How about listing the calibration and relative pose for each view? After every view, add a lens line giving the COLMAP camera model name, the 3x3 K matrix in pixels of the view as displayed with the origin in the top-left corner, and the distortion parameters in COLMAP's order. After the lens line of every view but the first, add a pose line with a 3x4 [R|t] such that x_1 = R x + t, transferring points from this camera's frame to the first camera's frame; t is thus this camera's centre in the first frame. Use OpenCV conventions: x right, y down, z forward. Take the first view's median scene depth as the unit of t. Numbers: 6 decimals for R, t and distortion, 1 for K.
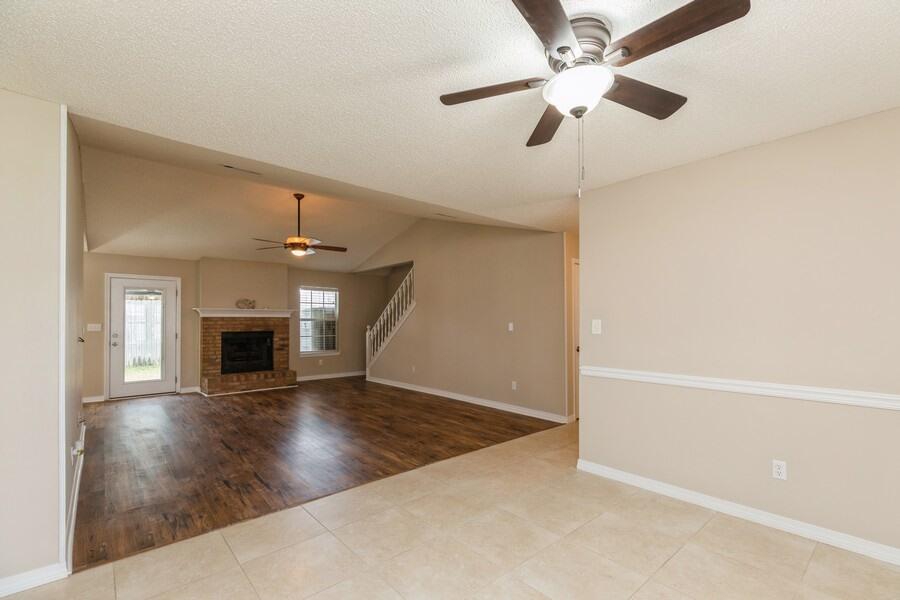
lens RADIAL K [[410.1, 0, 455.9], [0, 410.1, 317.5], [0, 0, 1]] dist [0.005975, 0.000814]
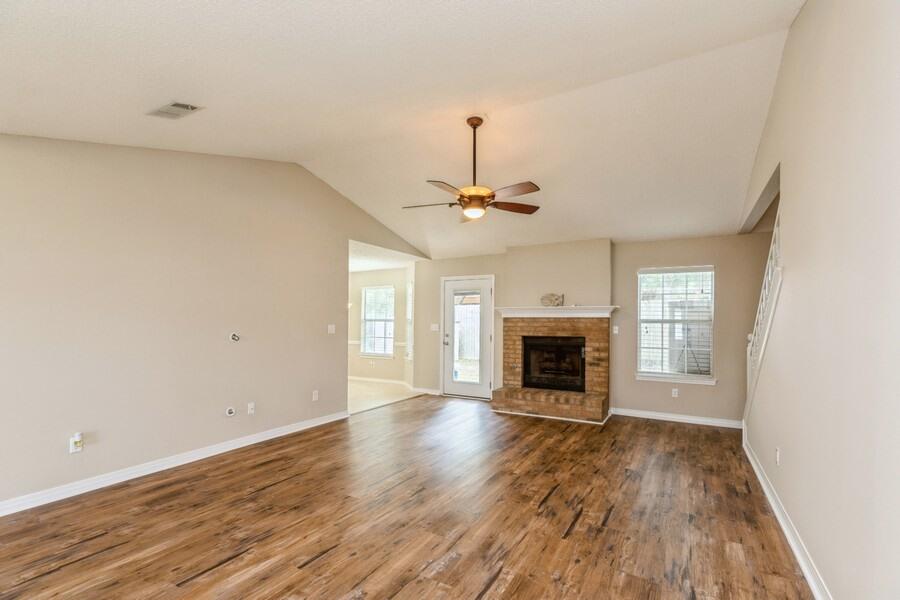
lens RADIAL K [[410.1, 0, 454.0], [0, 410.1, 321.8], [0, 0, 1]] dist [0.005975, 0.000814]
pose [[0.328208, 0.003314, -0.944600, 0.153280], [-0.000892, 0.999994, 0.003198, 0.005264], [0.944605, -0.000207, 0.328209, 0.597791]]
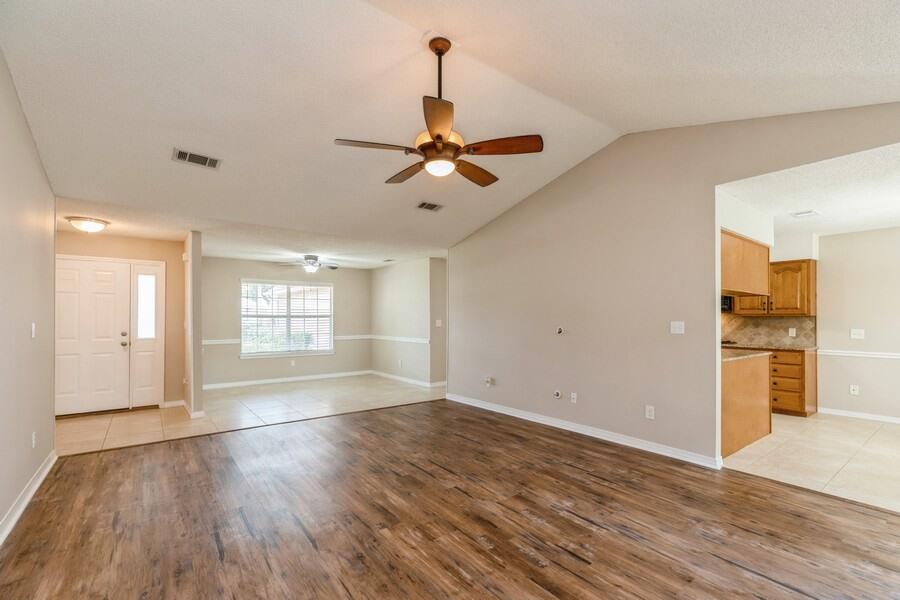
lens RADIAL K [[410.1, 0, 453.1], [0, 410.1, 318.4], [0, 0, 1]] dist [0.005975, 0.000814]
pose [[-0.996913, 0.003502, 0.078440, -0.336855], [0.003329, 0.999992, -0.002328, 0.009683], [-0.078447, -0.002059, -0.996916, 1.131168]]
